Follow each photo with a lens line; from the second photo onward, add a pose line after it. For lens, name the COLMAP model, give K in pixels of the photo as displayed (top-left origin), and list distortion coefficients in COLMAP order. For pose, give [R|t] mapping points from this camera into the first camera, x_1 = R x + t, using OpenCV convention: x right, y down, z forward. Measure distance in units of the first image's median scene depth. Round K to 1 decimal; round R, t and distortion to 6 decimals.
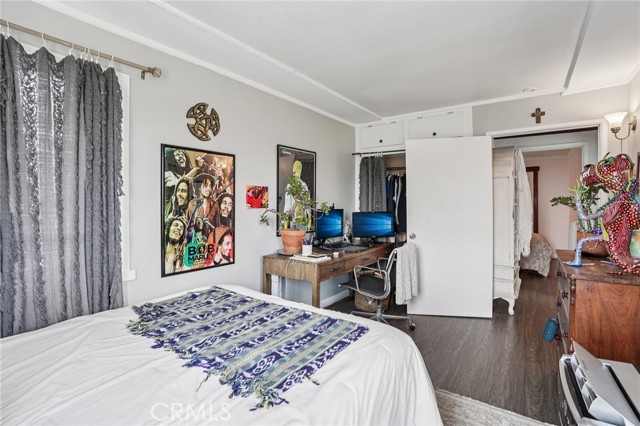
lens RADIAL K [[299.2, 0, 320.4], [0, 299.2, 206.8], [0, 0, 1]] dist [-0.070927, 0.027053]
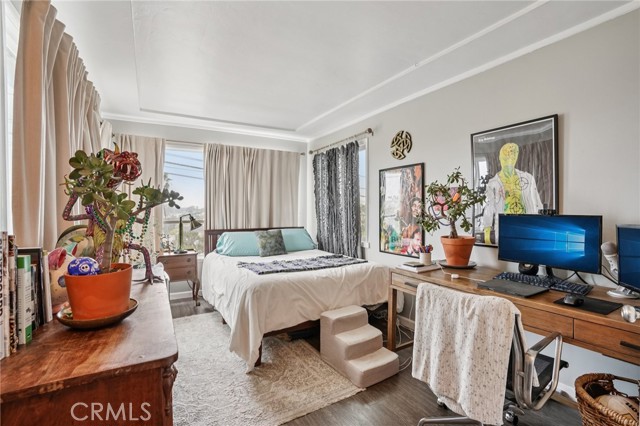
lens RADIAL K [[298.6, 0, 321.3], [0, 298.6, 216.0], [0, 0, 1]] dist [-0.070839, 0.026804]
pose [[-0.388896, 0.022826, -0.920999, 0.949262], [-0.004574, 0.999633, 0.026707, -0.001689], [0.921270, 0.014599, -0.388649, 1.147525]]
